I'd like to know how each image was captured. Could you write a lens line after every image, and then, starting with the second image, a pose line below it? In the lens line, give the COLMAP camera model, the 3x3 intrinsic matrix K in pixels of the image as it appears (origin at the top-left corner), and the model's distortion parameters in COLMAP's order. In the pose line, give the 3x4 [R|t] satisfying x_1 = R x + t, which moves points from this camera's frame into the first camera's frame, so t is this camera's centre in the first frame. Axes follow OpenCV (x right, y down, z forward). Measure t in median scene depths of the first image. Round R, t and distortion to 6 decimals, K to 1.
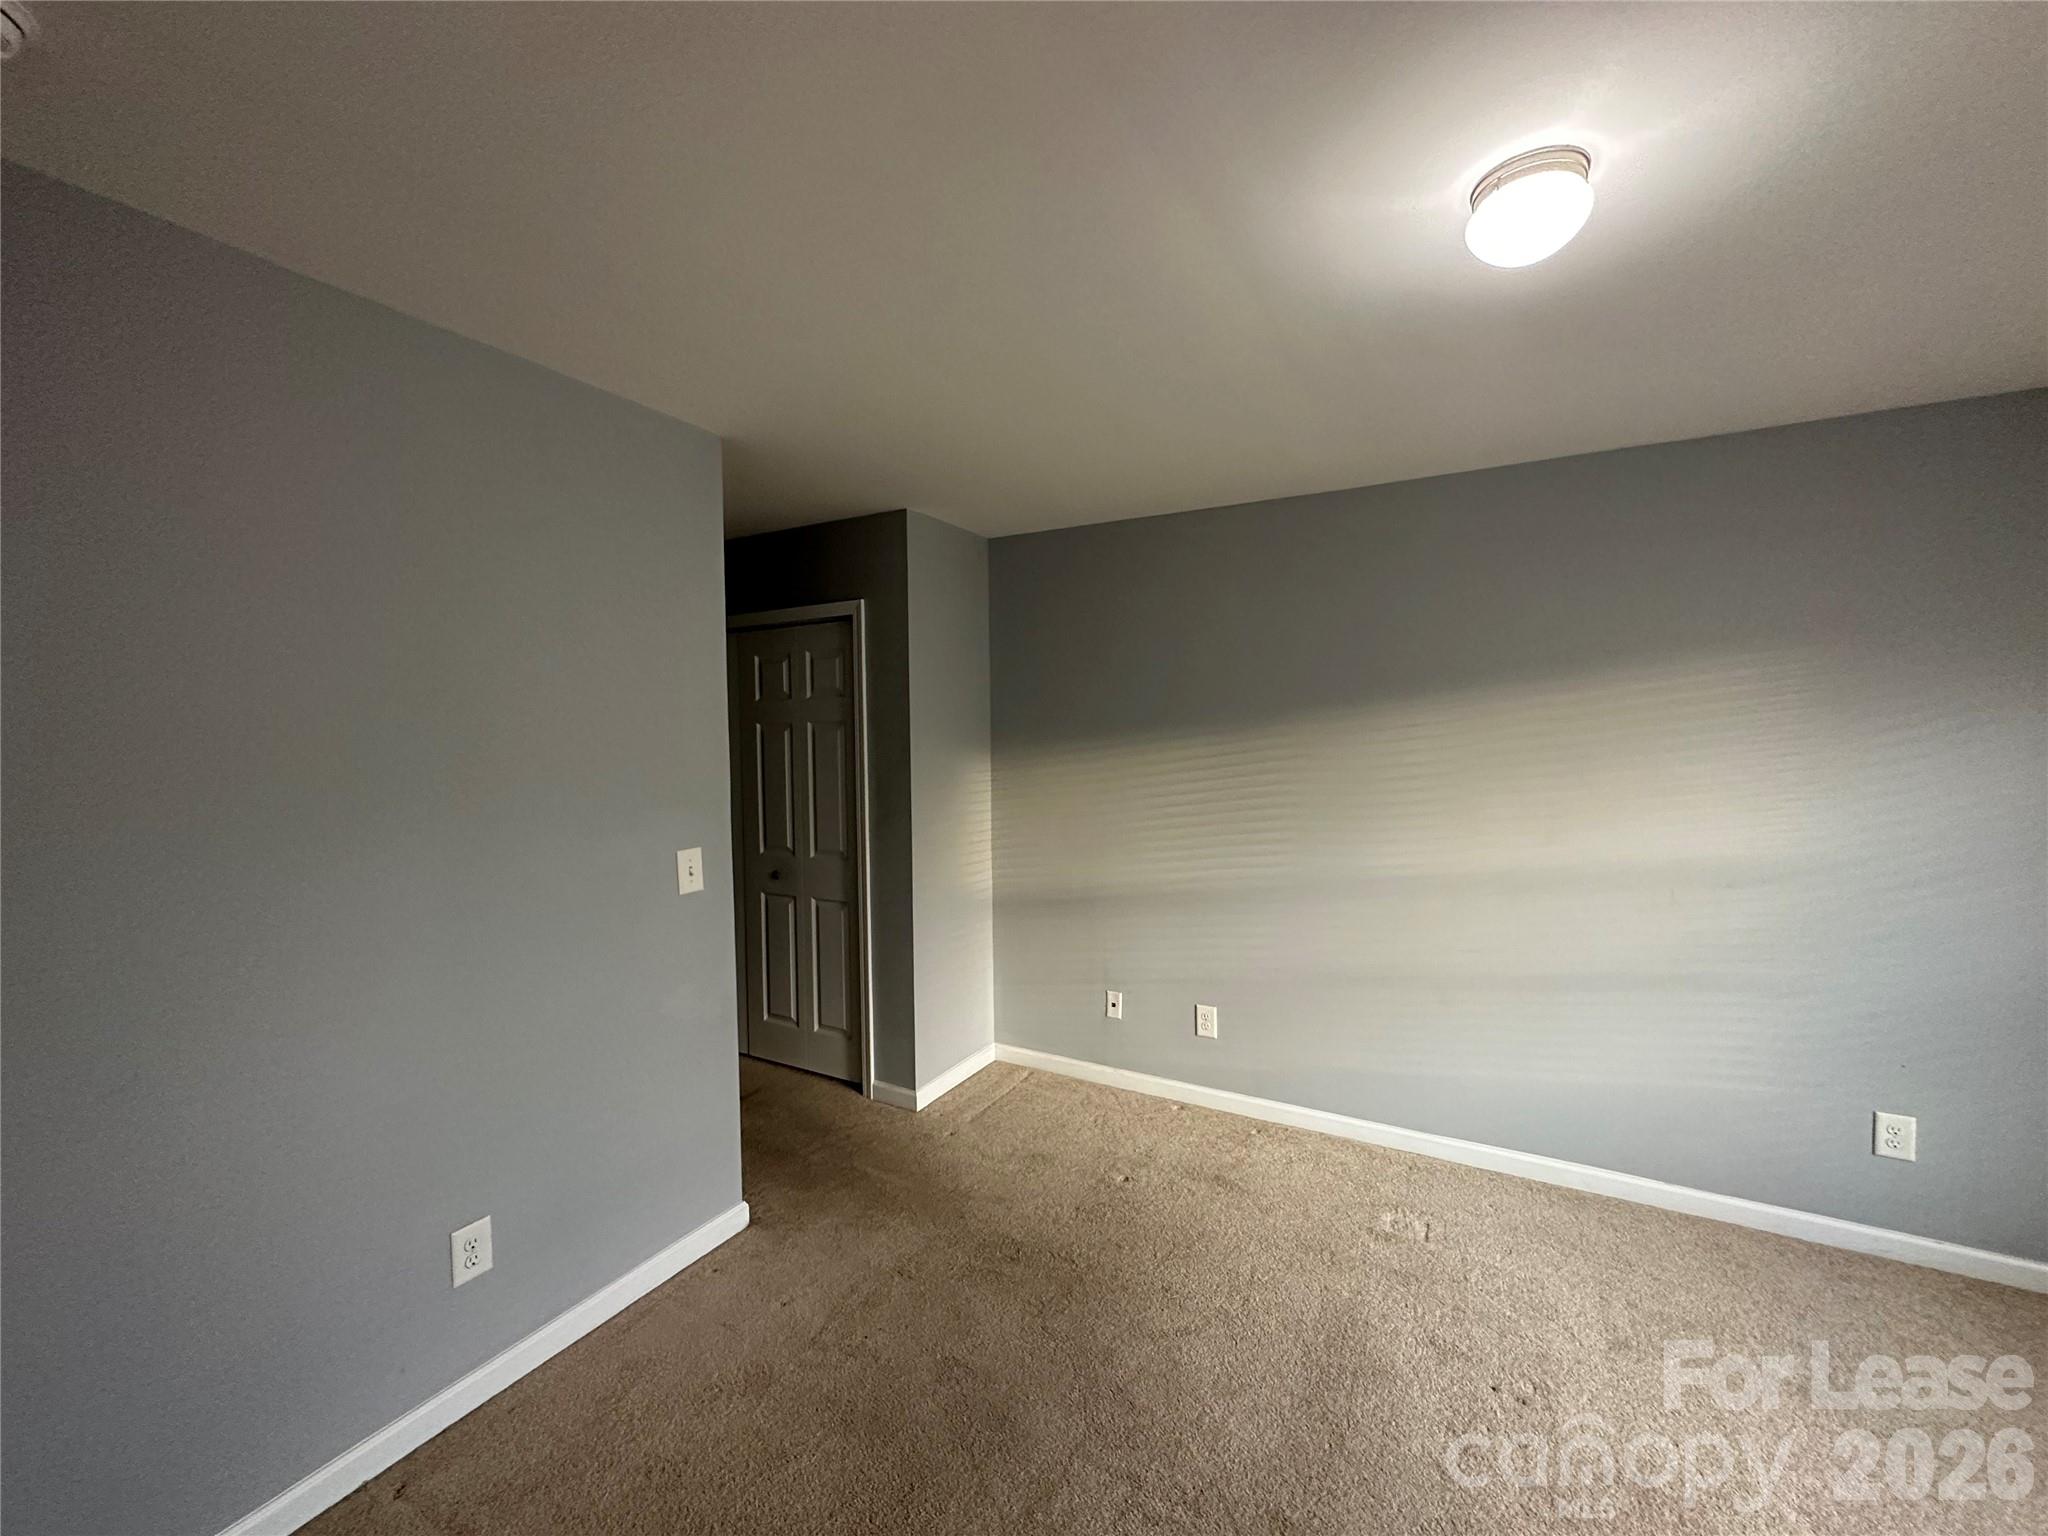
lens RADIAL K [[817.2, 0, 1026.3], [0, 817.2, 770.3], [0, 0, 1]] dist [0.000439, 0.000005]
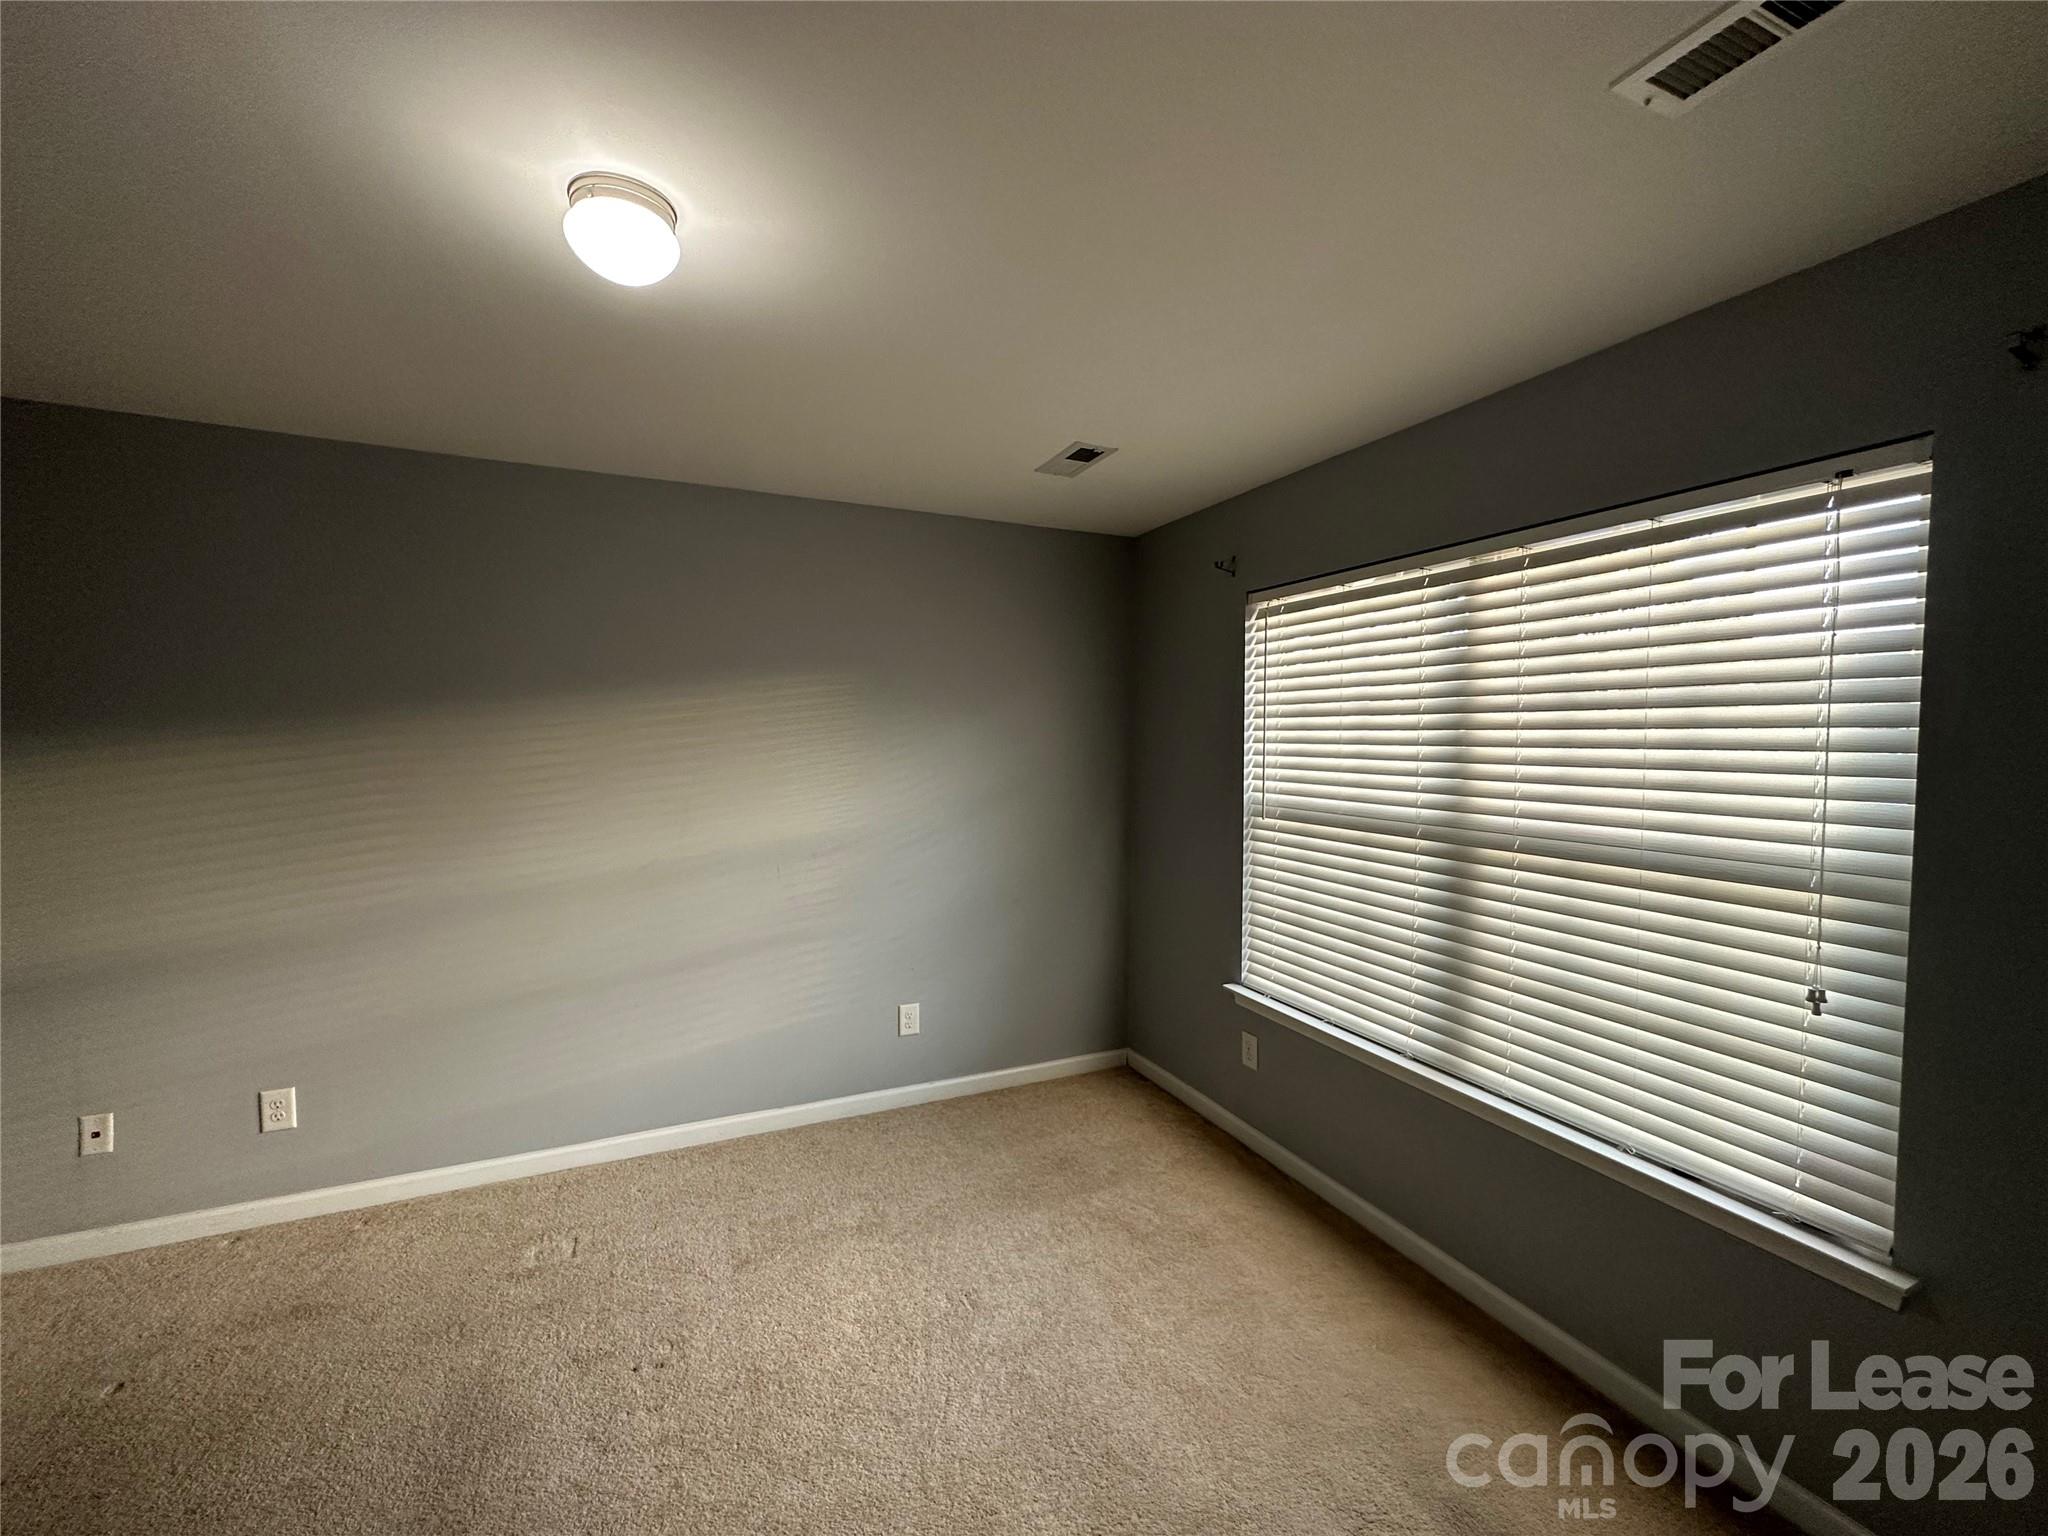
lens RADIAL K [[817.2, 0, 1023.2], [0, 817.2, 771.3], [0, 0, 1]] dist [0.000439, 0.000005]
pose [[0.593070, -0.026521, 0.804714, 0.039239], [0.023929, 0.999596, 0.015308, -0.002559], [-0.804795, 0.010177, 0.593466, -0.011832]]
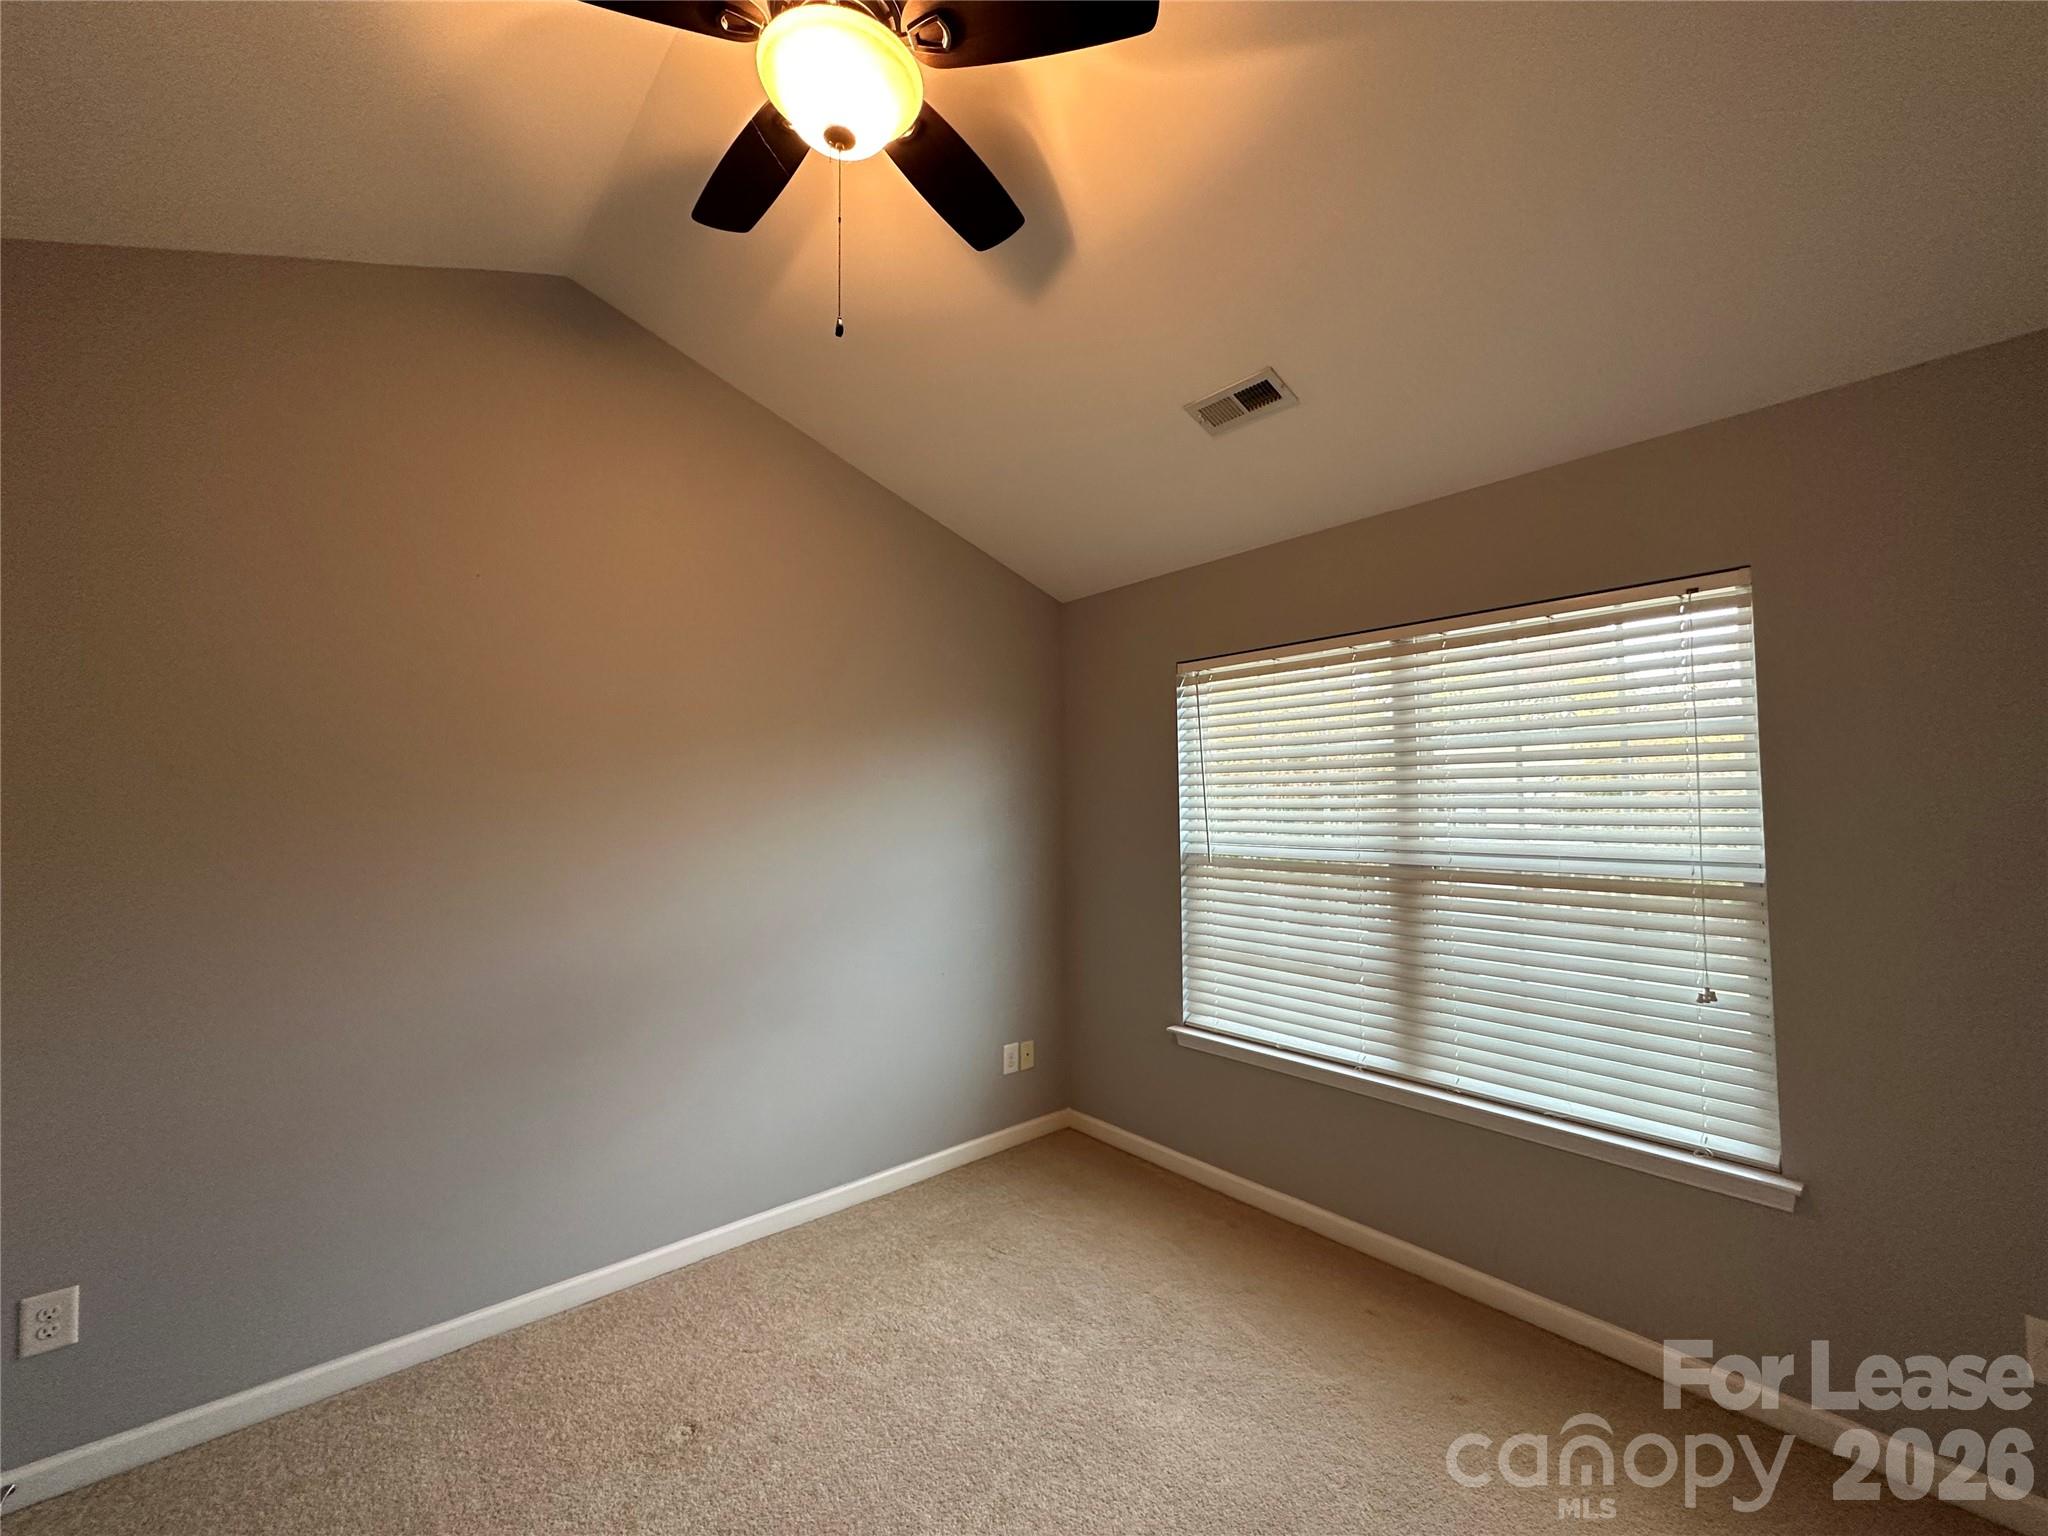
lens RADIAL K [[817.2, 0, 1026.4], [0, 817.2, 769.0], [0, 0, 1]] dist [0.000439, 0.000005]
pose [[0.332266, 0.041785, 0.942260, -0.146603], [0.045335, 0.997156, -0.060206, 0.005088], [-0.942096, 0.062721, 0.329427, 0.292727]]
